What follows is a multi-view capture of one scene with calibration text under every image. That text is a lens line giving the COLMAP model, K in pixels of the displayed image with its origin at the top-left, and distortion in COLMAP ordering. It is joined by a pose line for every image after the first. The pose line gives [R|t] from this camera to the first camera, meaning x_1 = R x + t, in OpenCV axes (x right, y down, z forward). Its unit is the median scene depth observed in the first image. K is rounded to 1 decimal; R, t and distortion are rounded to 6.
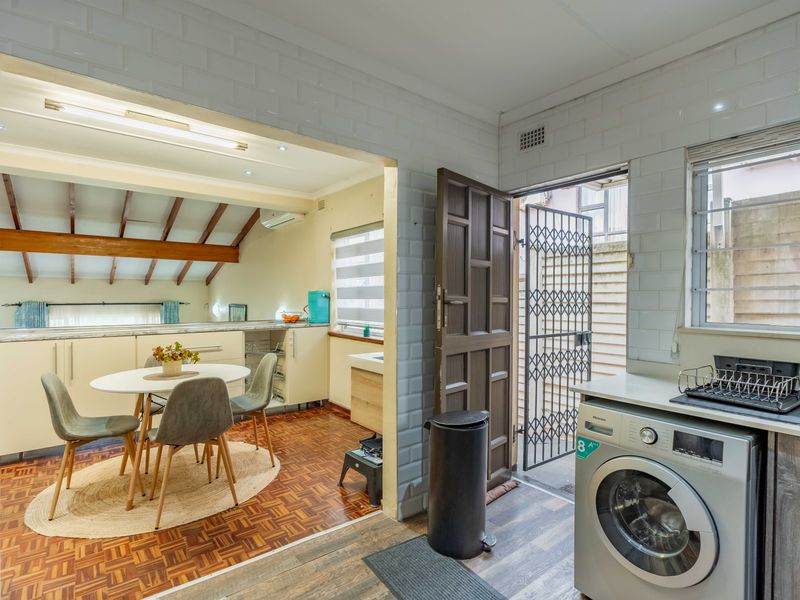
lens RADIAL K [[417.0, 0, 396.7], [0, 417.0, 298.9], [0, 0, 1]] dist [0.005267, 0.000134]
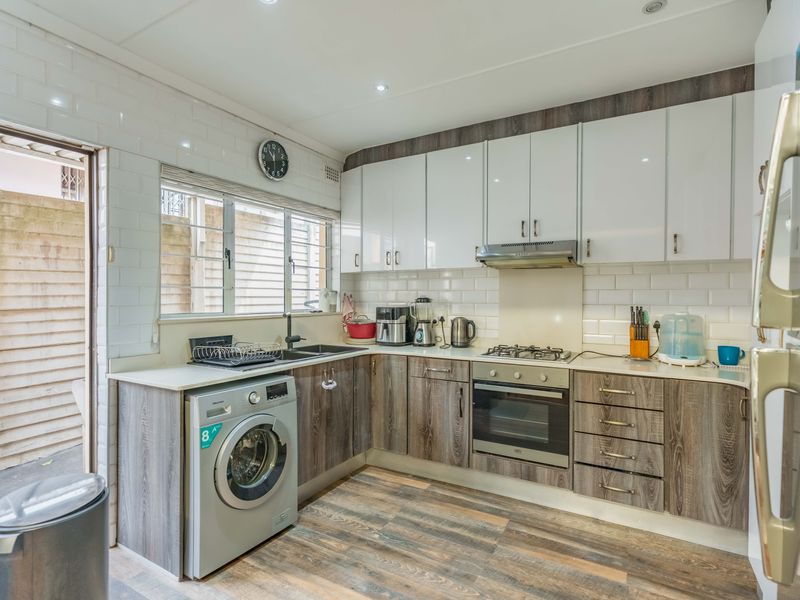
lens RADIAL K [[417.0, 0, 400.7], [0, 417.0, 300.6], [0, 0, 1]] dist [0.005267, 0.000134]
pose [[-0.372027, -0.013007, 0.928131, -0.489382], [0.000032, 0.999902, 0.014026, 0.000131], [-0.928222, 0.005248, -0.371990, 0.650063]]
